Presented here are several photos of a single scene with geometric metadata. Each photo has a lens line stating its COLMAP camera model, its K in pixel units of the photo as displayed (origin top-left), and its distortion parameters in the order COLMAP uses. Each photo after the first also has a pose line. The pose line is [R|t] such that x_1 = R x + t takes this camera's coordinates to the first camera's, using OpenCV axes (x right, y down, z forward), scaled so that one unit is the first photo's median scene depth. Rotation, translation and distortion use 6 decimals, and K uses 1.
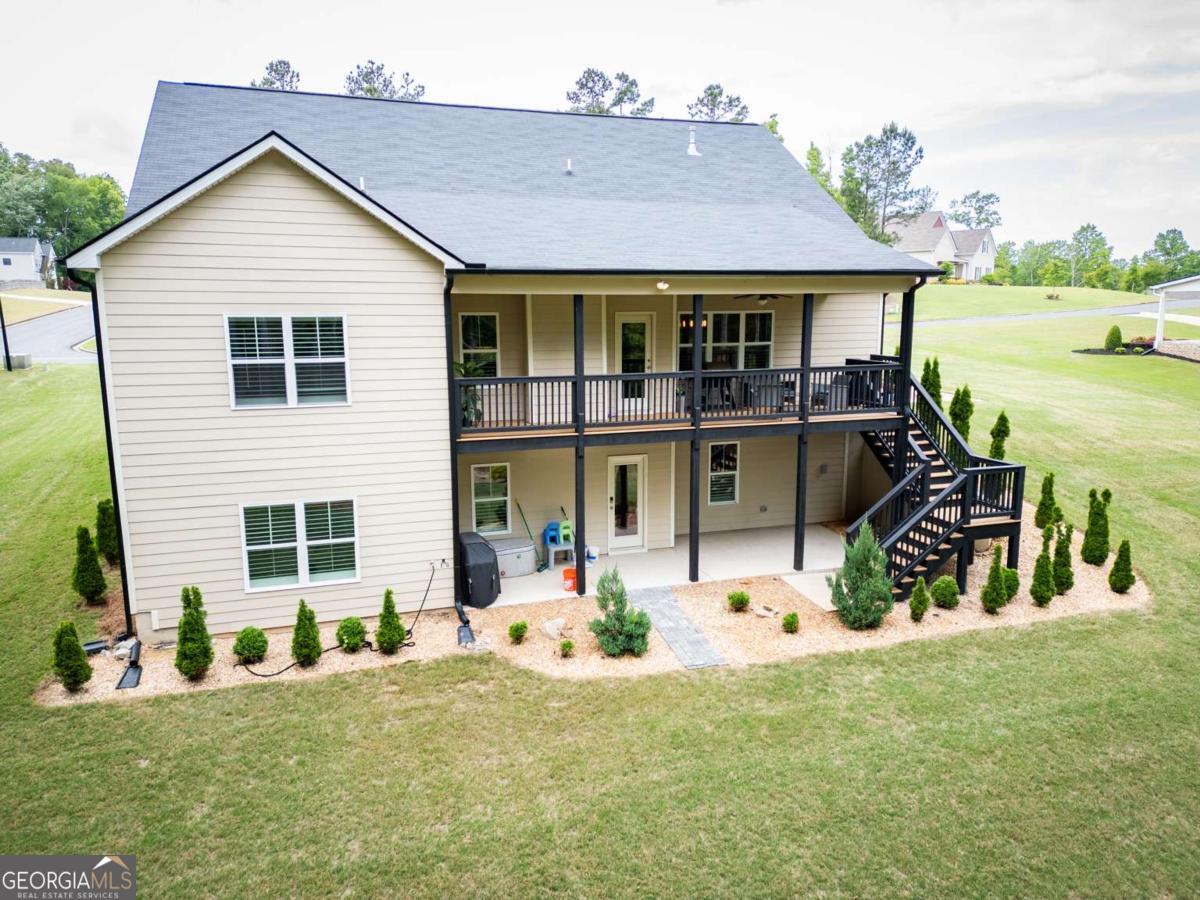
lens RADIAL K [[857.5, 0, 608.0], [0, 857.5, 441.1], [0, 0, 1]] dist [0.103168, -0.122574]
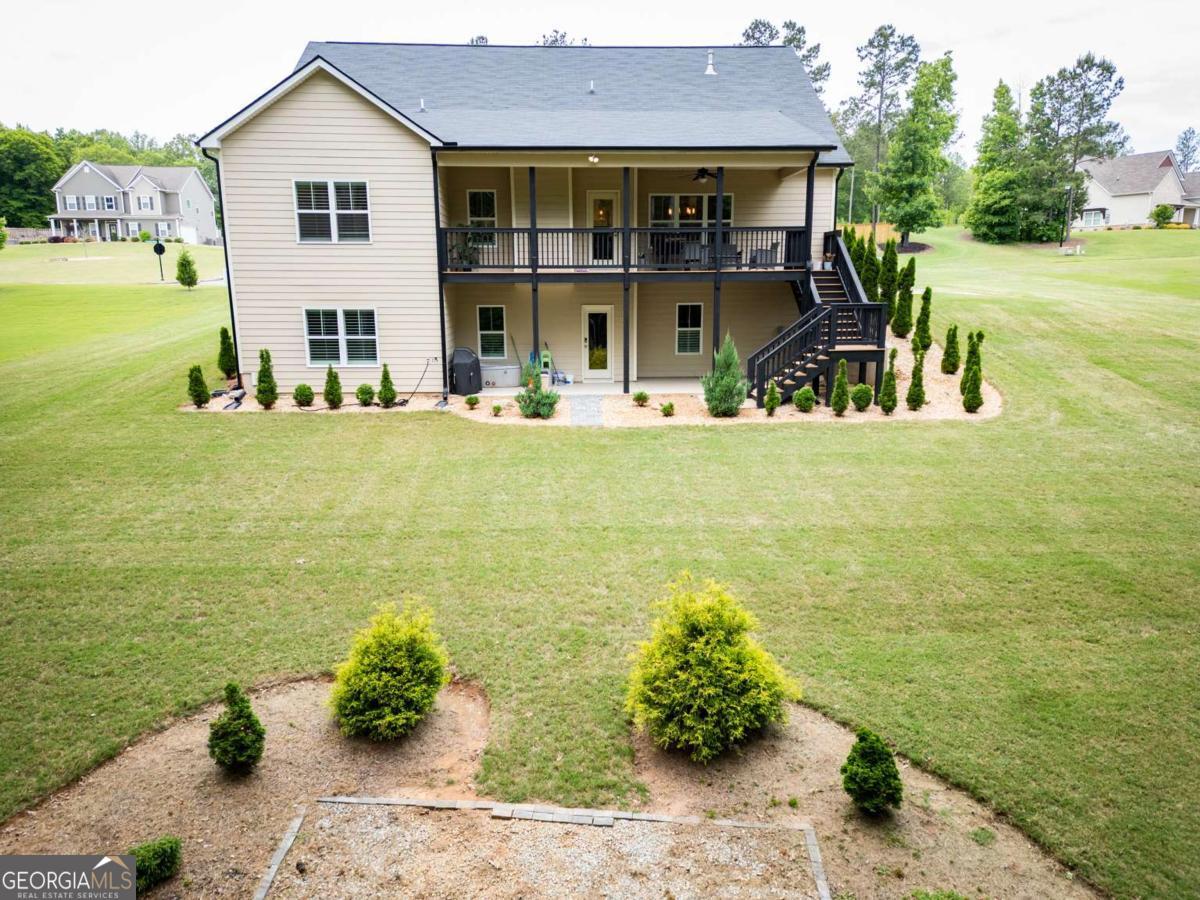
lens RADIAL K [[861.7, 0, 600.0], [0, 861.7, 450.0], [0, 0, 1]] dist [0.081123, -0.079238]
pose [[0.962646, 0.050943, -0.265927, 0.423159], [-0.041212, 0.998265, 0.042047, 0.199022], [0.267608, -0.029517, 0.963076, -0.294222]]
